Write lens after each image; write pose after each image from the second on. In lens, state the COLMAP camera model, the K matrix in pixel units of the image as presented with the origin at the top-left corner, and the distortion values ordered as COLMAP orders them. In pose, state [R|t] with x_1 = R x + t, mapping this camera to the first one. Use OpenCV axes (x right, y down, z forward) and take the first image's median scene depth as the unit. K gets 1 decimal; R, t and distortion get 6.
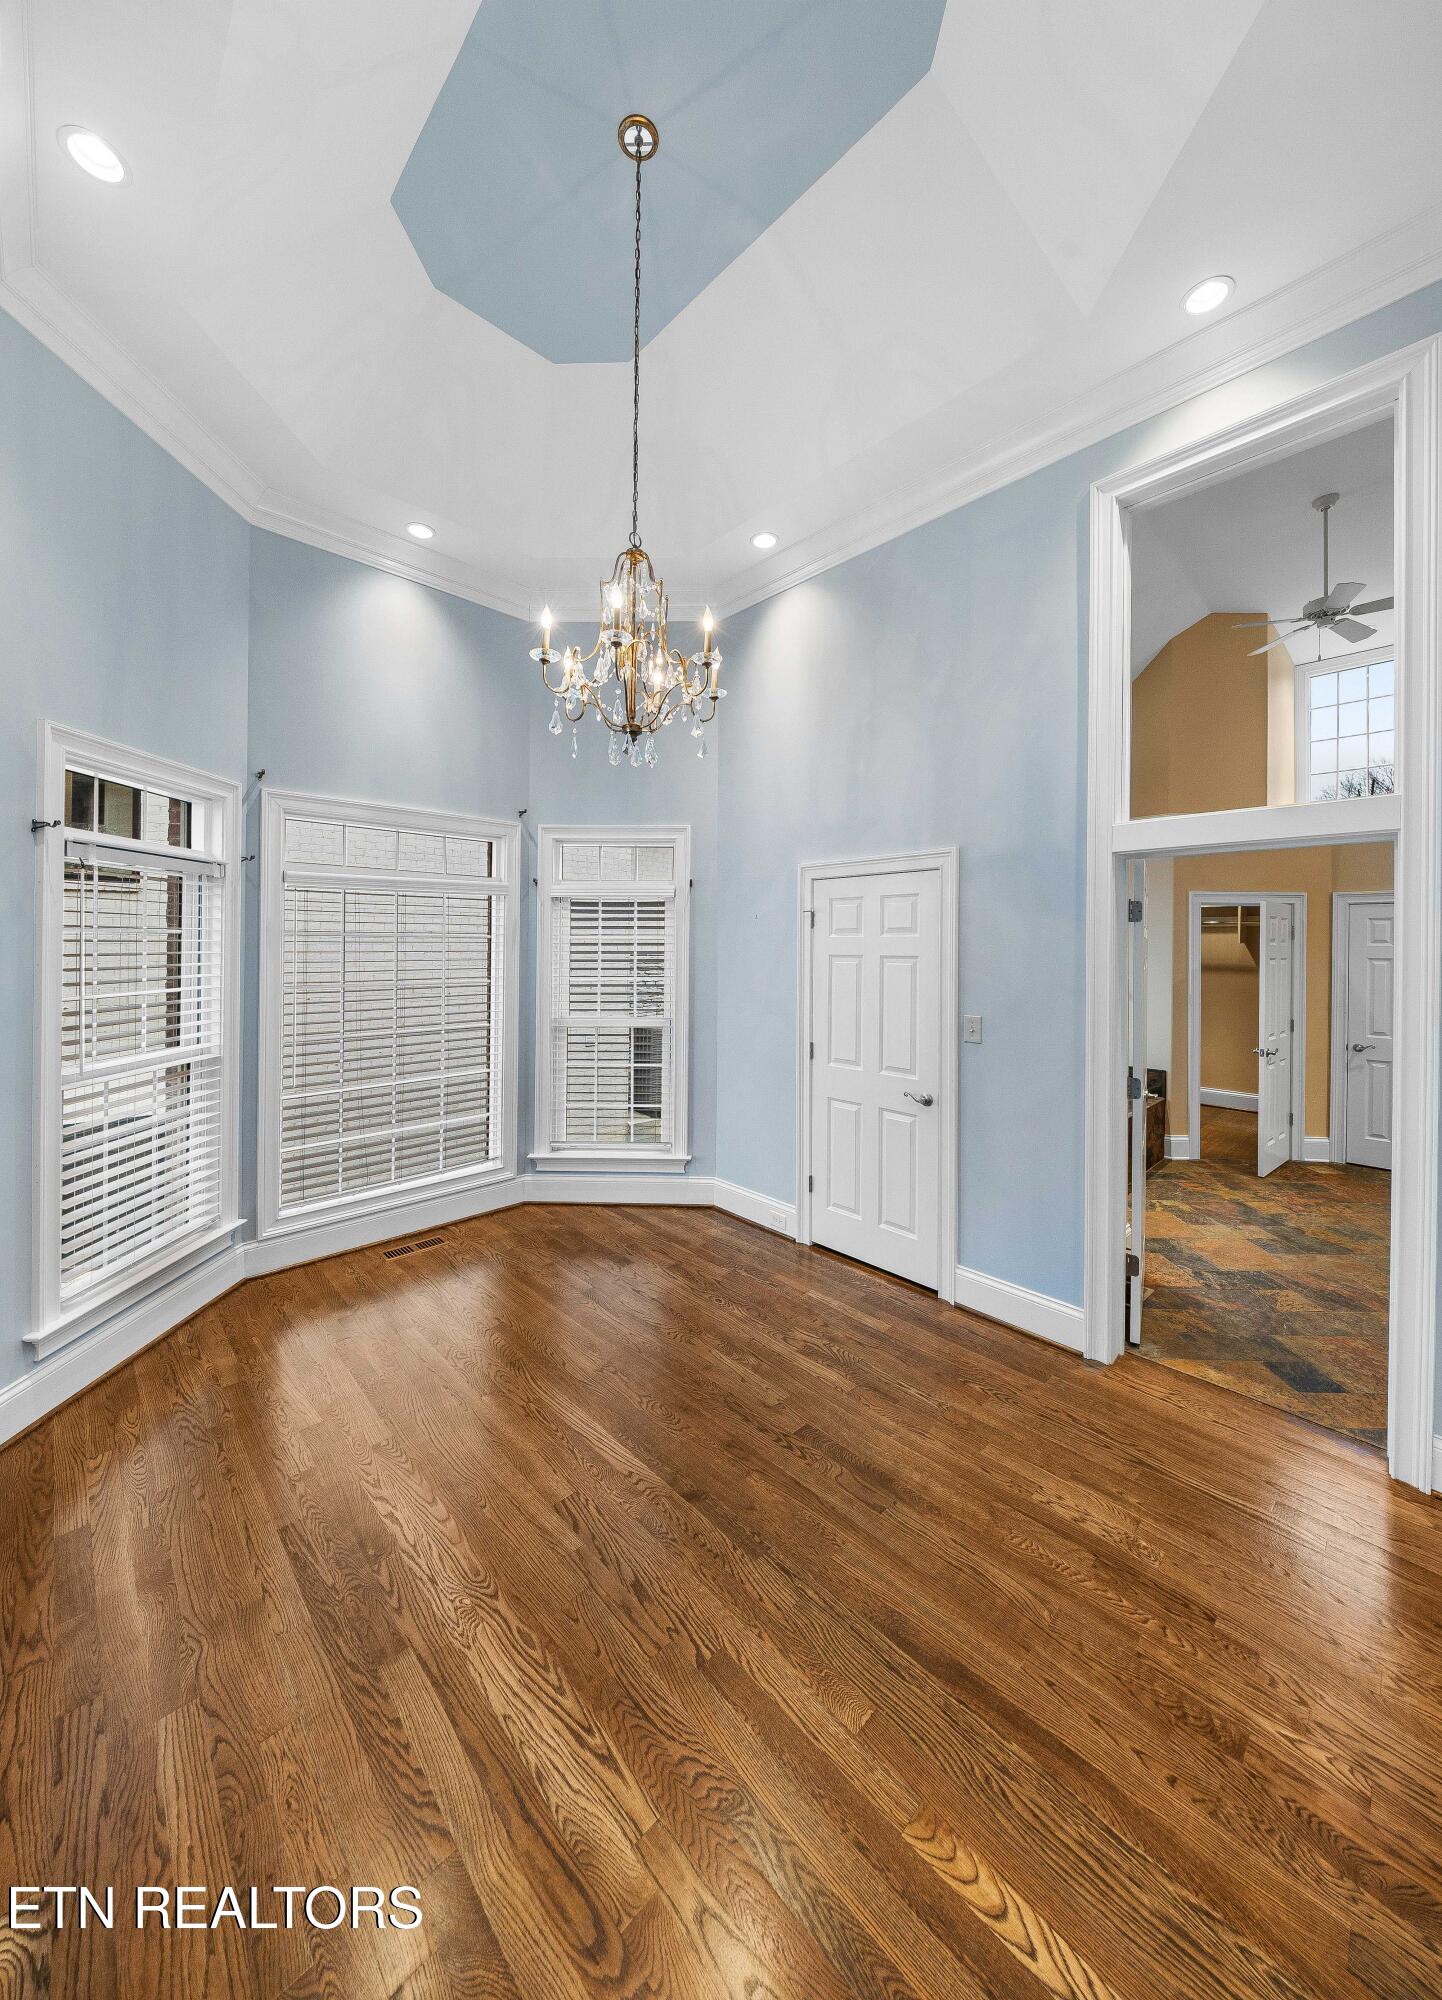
lens RADIAL K [[690.1, 0, 712.9], [0, 690.1, 947.4], [0, 0, 1]] dist [0.005235, -0.000207]
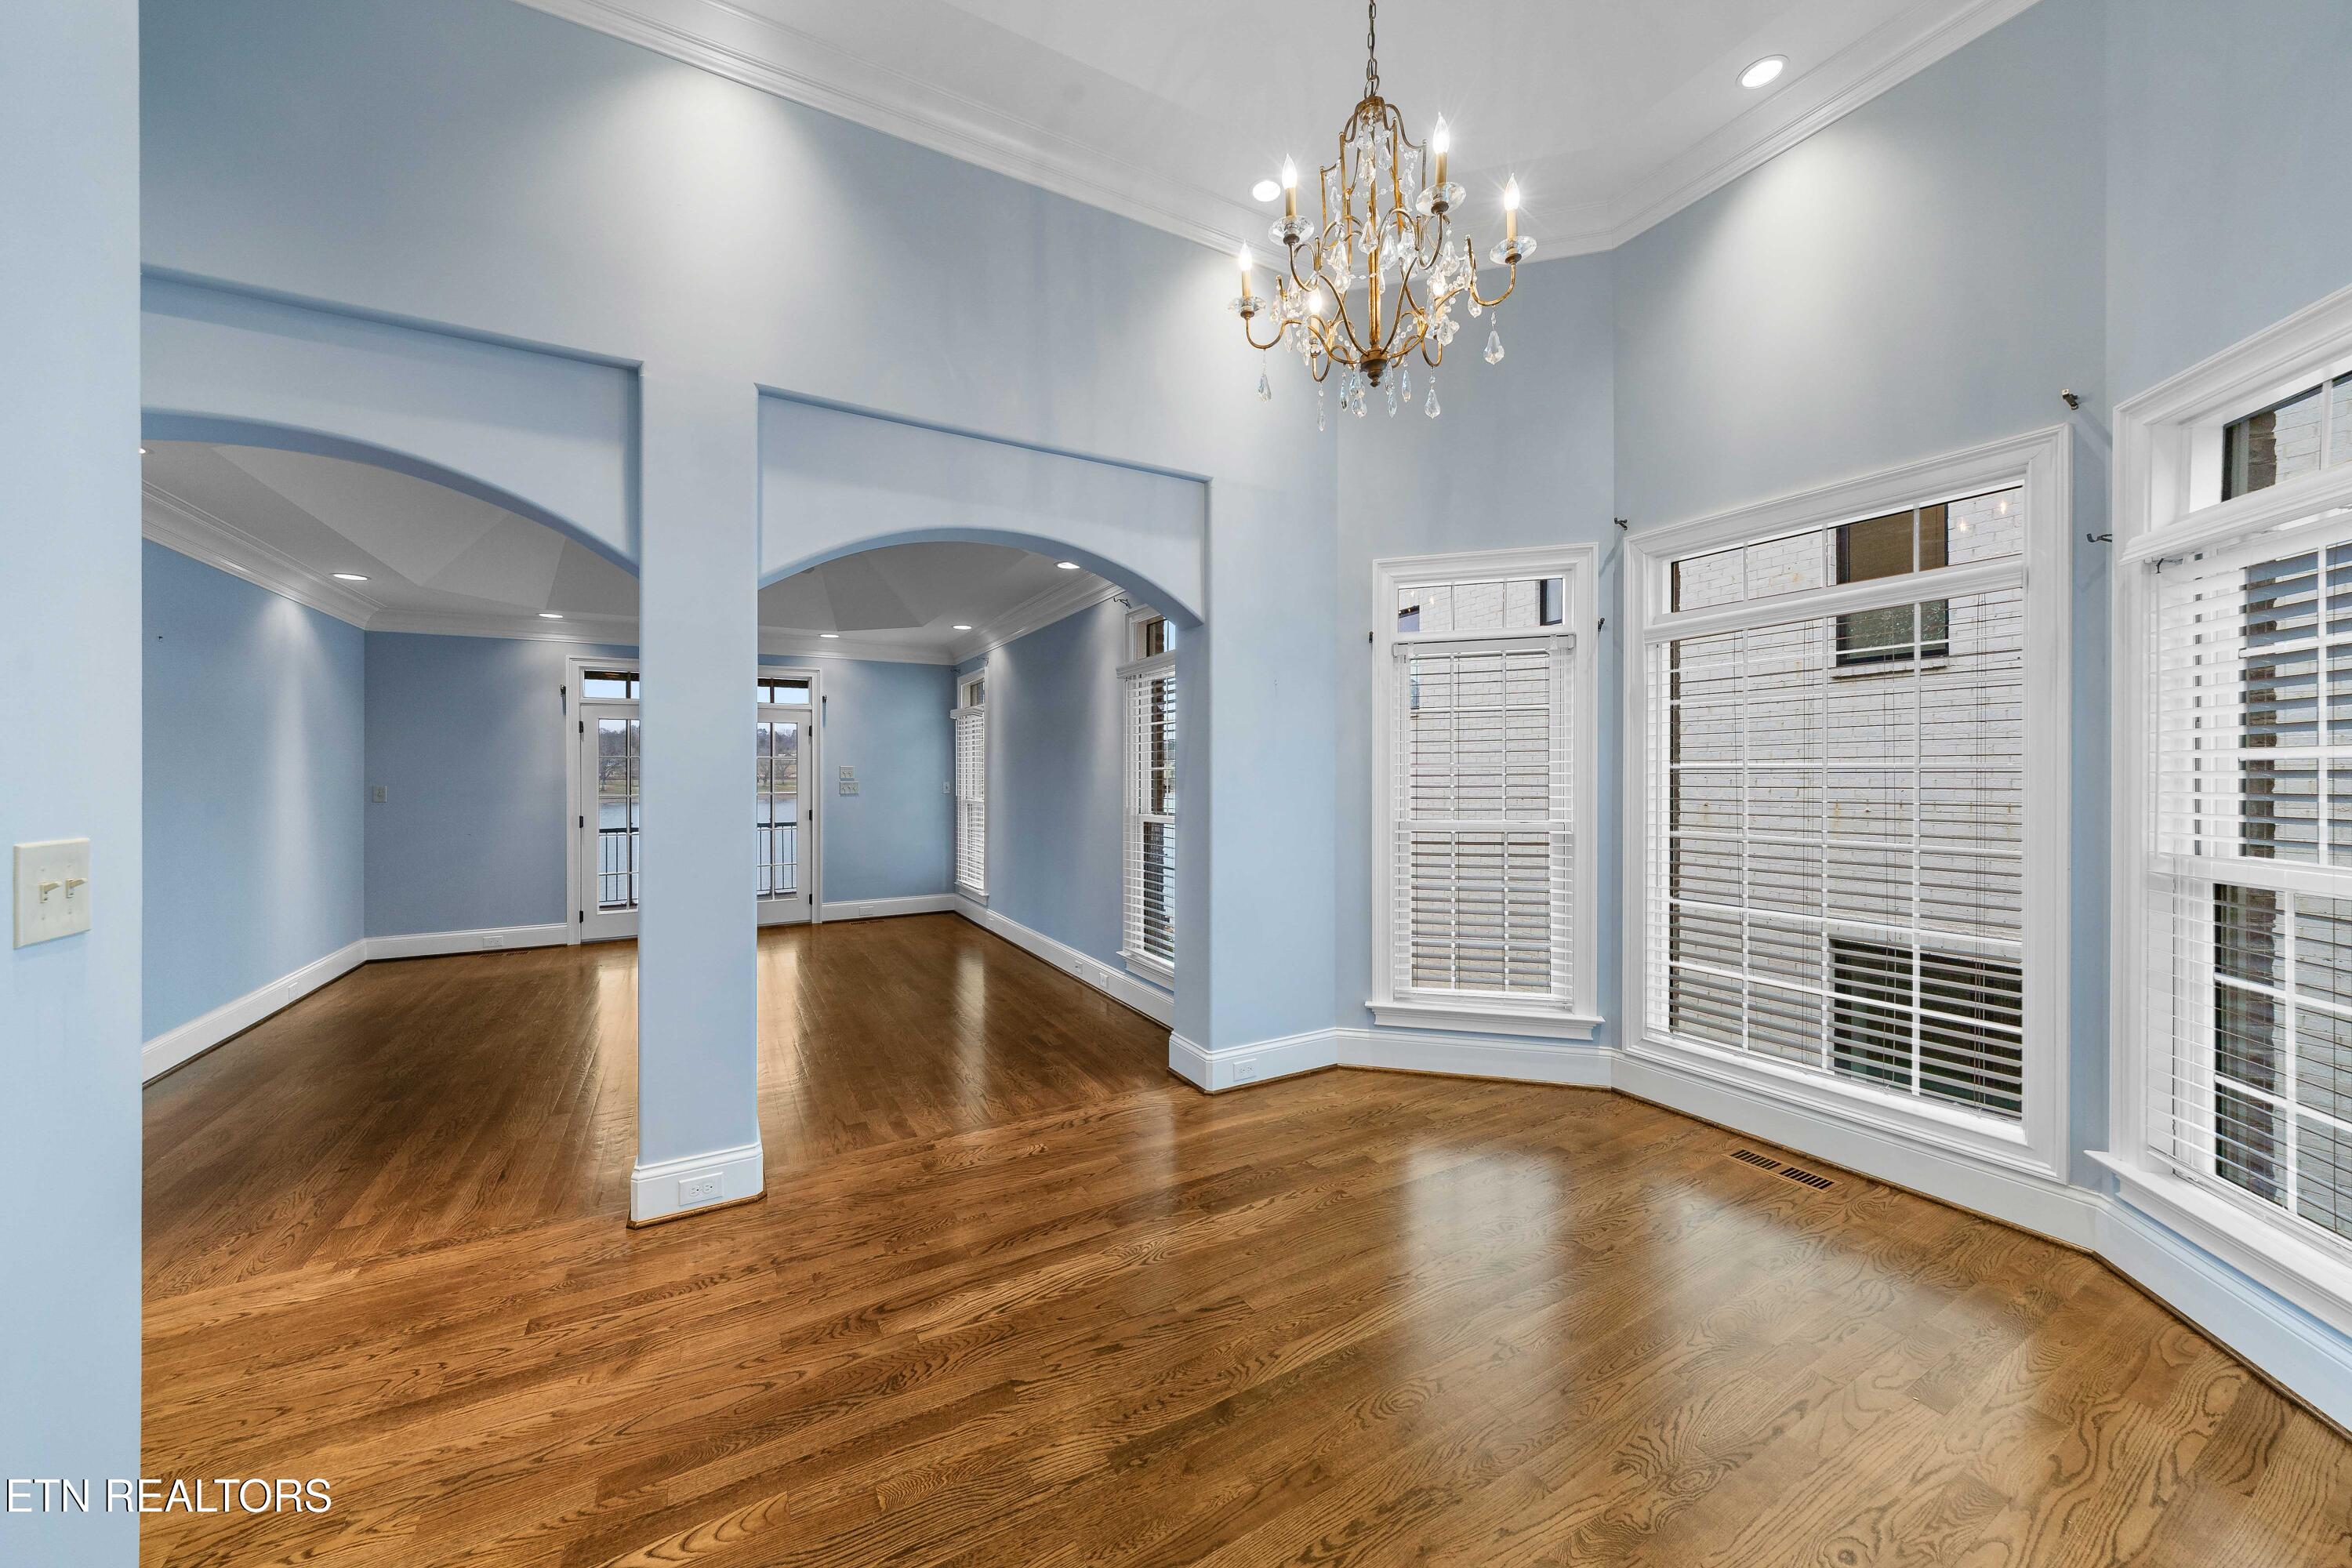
lens RADIAL K [[858.9, 0, 1200.0], [0, 858.9, 776.4], [0, 0, 1]] dist [0.002155, -0.000099]
pose [[-0.228110, -0.003619, -0.973629, 0.504770], [0.004758, 0.999977, -0.004831, 0.070349], [0.973624, -0.005735, -0.228088, 0.687655]]
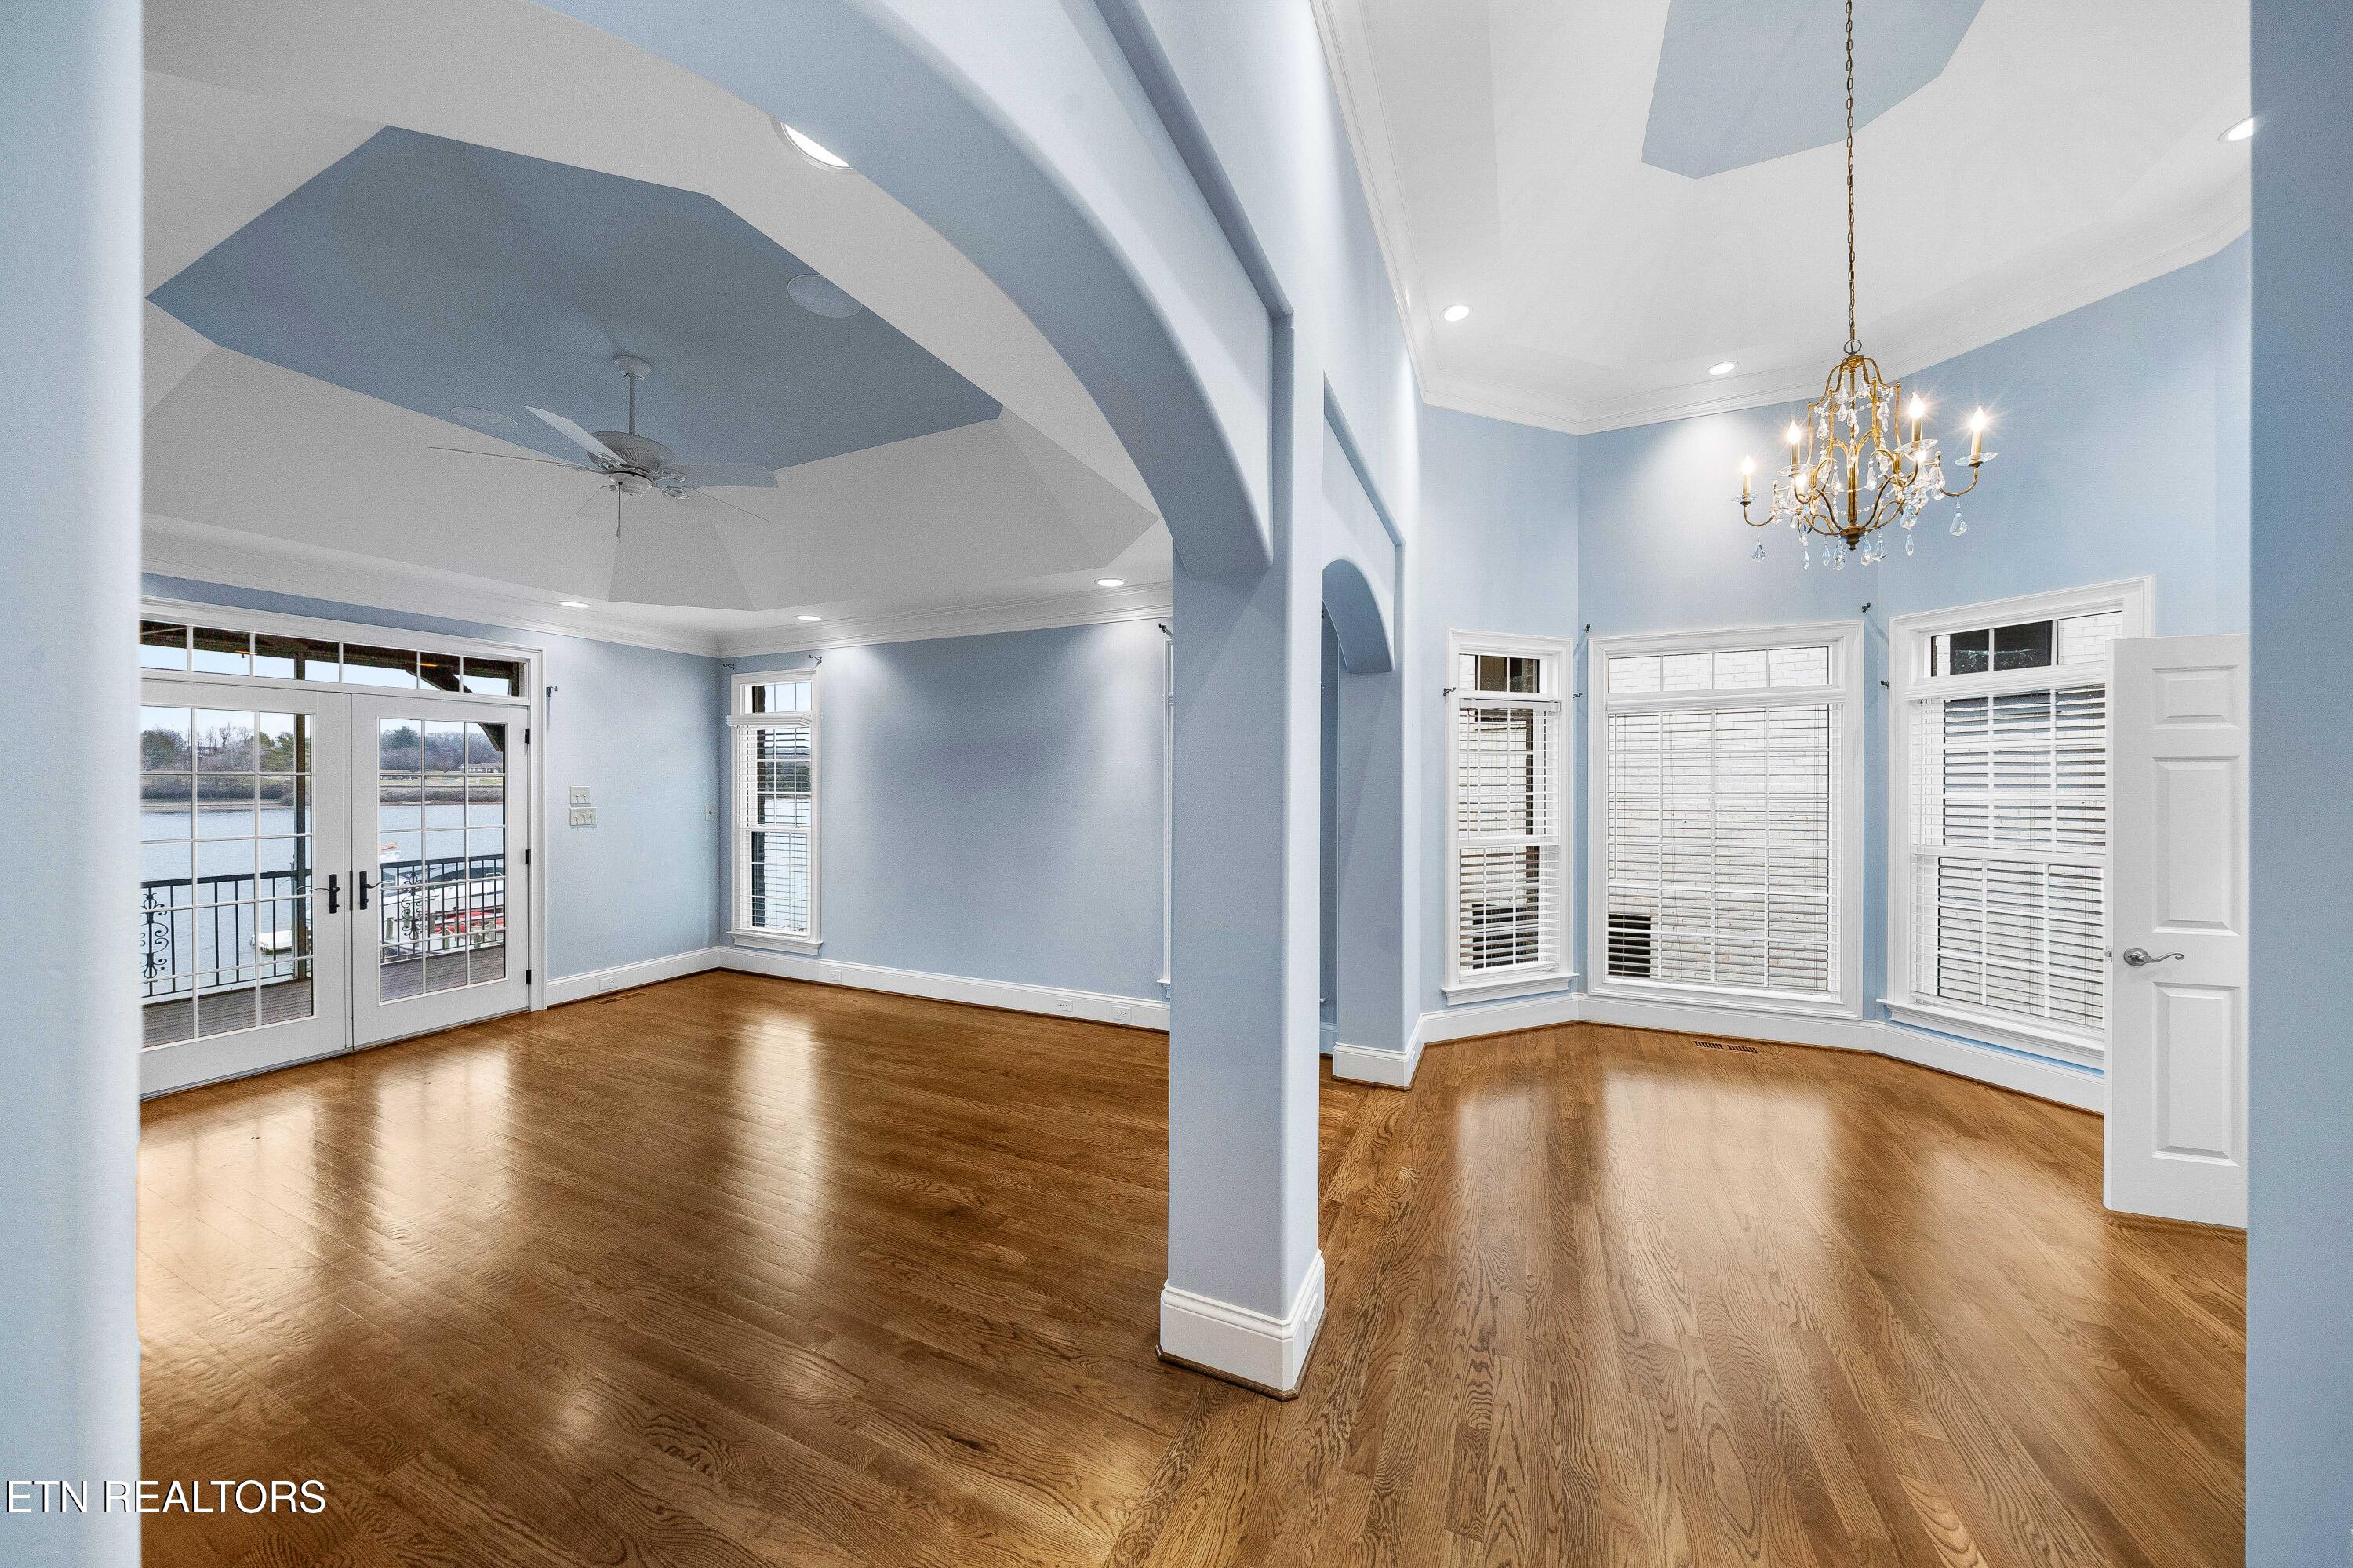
lens RADIAL K [[794.4, 0, 1196.7], [0, 794.4, 781.0], [0, 0, 1]] dist [-0.004800, -0.000020]
pose [[0.400496, -0.005647, -0.916281, 0.372078], [0.004902, 0.999980, -0.004021, 0.031754], [0.916285, -0.002881, 0.400516, -0.230318]]
